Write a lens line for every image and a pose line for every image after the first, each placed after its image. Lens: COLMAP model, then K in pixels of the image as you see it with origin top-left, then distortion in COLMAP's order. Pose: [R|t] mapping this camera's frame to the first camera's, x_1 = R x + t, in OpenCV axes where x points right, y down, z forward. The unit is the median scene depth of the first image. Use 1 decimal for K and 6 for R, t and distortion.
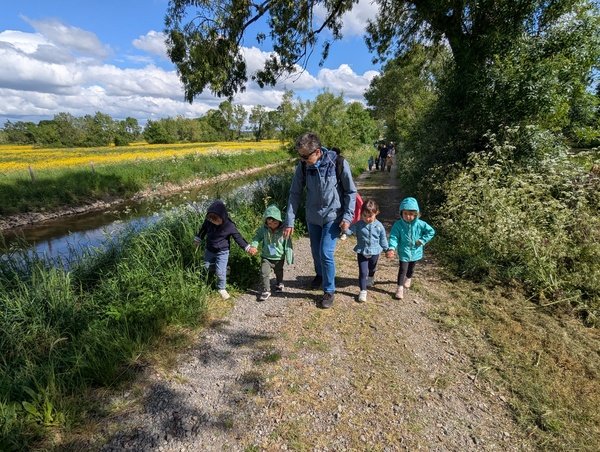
lens RADIAL K [[314.5, 0, 300.5], [0, 314.5, 234.1], [0, 0, 1]] dist [0.002373, 0.000114]
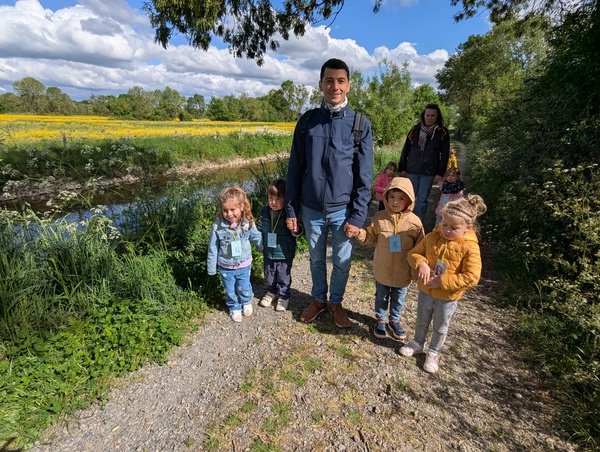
lens RADIAL K [[316.7, 0, 300.0], [0, 316.7, 226.0], [0, 0, 1]] dist [0.001032, 0.000841]
pose [[0.981387, 0.103085, -0.162026, 0.041509], [-0.099395, 0.994573, 0.030739, -0.032347], [0.164315, -0.014062, 0.986308, 0.147505]]
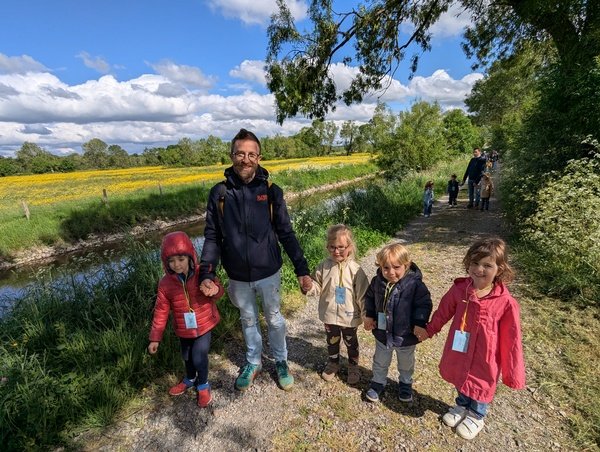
lens RADIAL K [[314.5, 0, 300.5], [0, 314.5, 234.1], [0, 0, 1]] dist [0.002373, 0.000114]
pose [[0.961199, 0.028670, -0.274362, 0.012408], [-0.039979, 0.998562, -0.035718, 0.004107], [0.272944, 0.045301, 0.960963, -0.017791]]
